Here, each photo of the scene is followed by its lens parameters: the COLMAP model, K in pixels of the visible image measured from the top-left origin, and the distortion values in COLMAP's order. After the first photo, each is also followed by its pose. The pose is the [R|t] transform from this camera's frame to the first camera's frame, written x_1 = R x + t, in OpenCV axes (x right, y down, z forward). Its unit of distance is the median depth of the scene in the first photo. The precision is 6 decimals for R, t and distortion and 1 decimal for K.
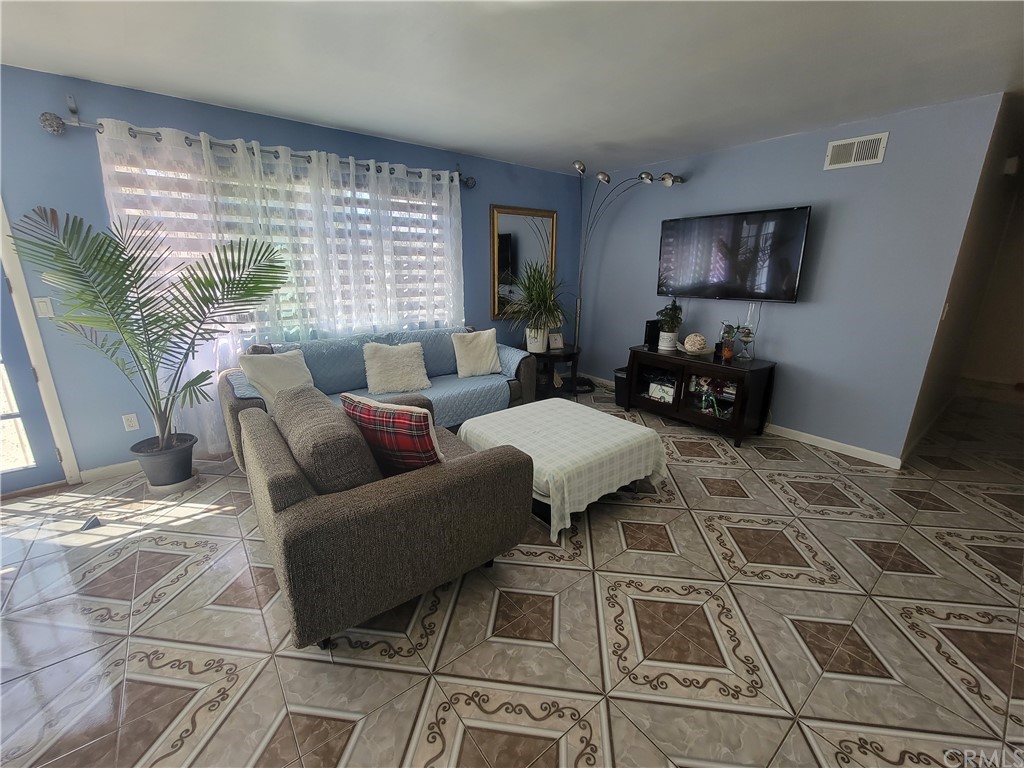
lens RADIAL K [[419.2, 0, 512.5], [0, 419.2, 382.5], [0, 0, 1]] dist [-0.003228, -0.000761]
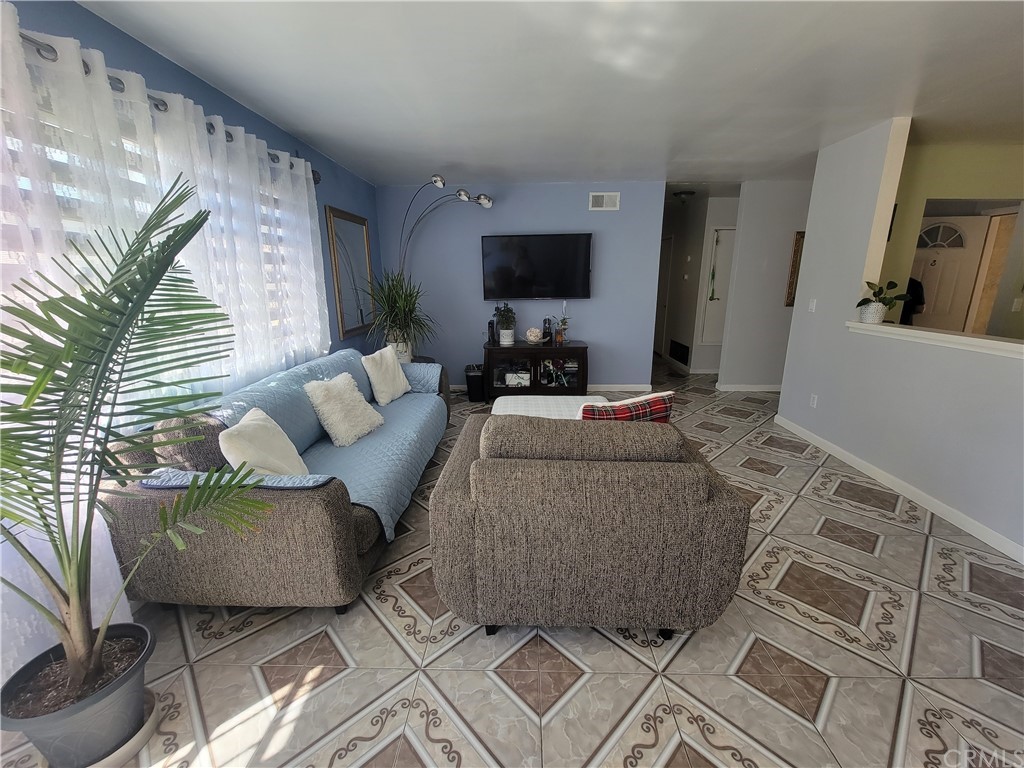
lens RADIAL K [[419.2, 0, 511.8], [0, 419.2, 382.9], [0, 0, 1]] dist [-0.003228, -0.000761]
pose [[0.640652, -0.201389, 0.740950, -0.685258], [0.220085, 0.972664, 0.074074, -0.073855], [-0.735613, 0.115616, 0.667462, 0.265229]]
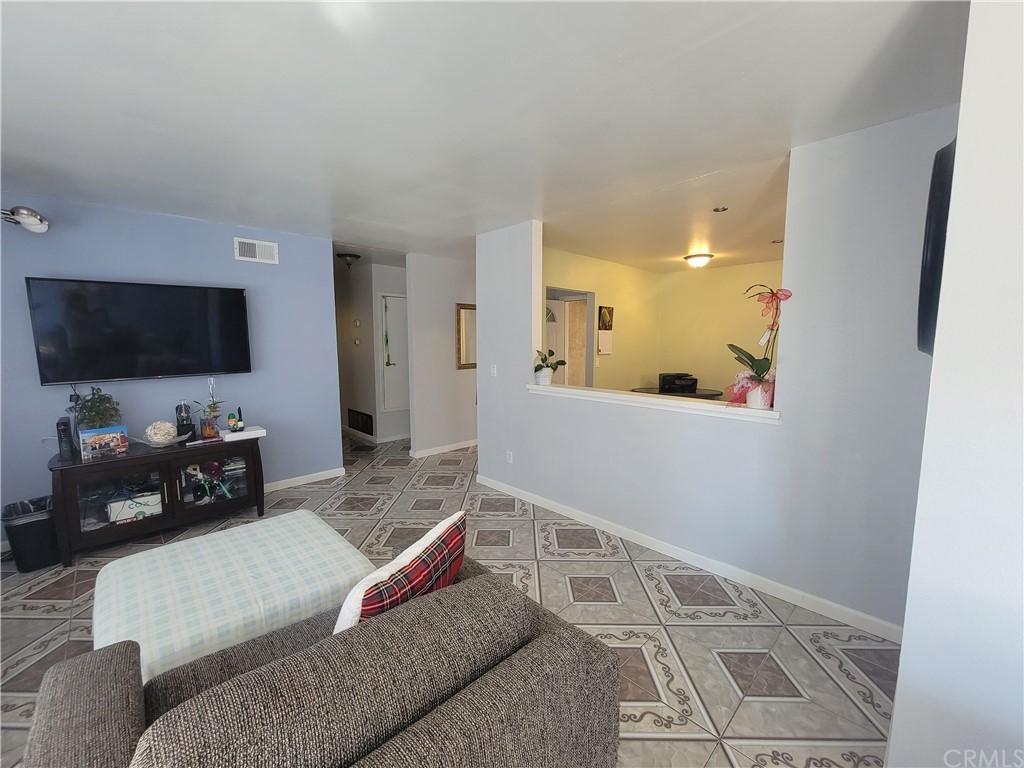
lens RADIAL K [[419.2, 0, 516.4], [0, 419.2, 384.6], [0, 0, 1]] dist [-0.003228, -0.000761]
pose [[-0.105927, -0.123693, 0.986651, -0.523927], [0.266762, 0.952326, 0.148029, -0.142422], [-0.957924, 0.278881, -0.067881, 0.430399]]
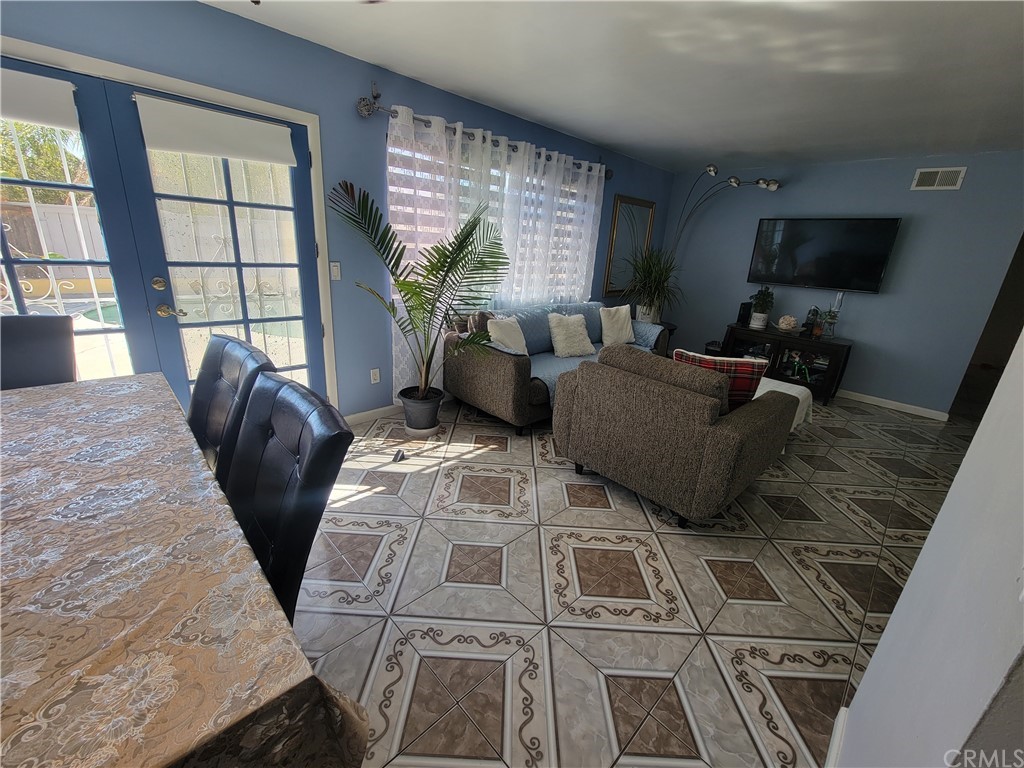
lens RADIAL K [[419.2, 0, 511.4], [0, 419.2, 382.9], [0, 0, 1]] dist [-0.003228, -0.000761]
pose [[0.992818, 0.015123, 0.118677, -0.615604], [-0.021721, 0.998278, 0.054500, 0.039318], [-0.117648, -0.056686, 0.991436, -0.160787]]
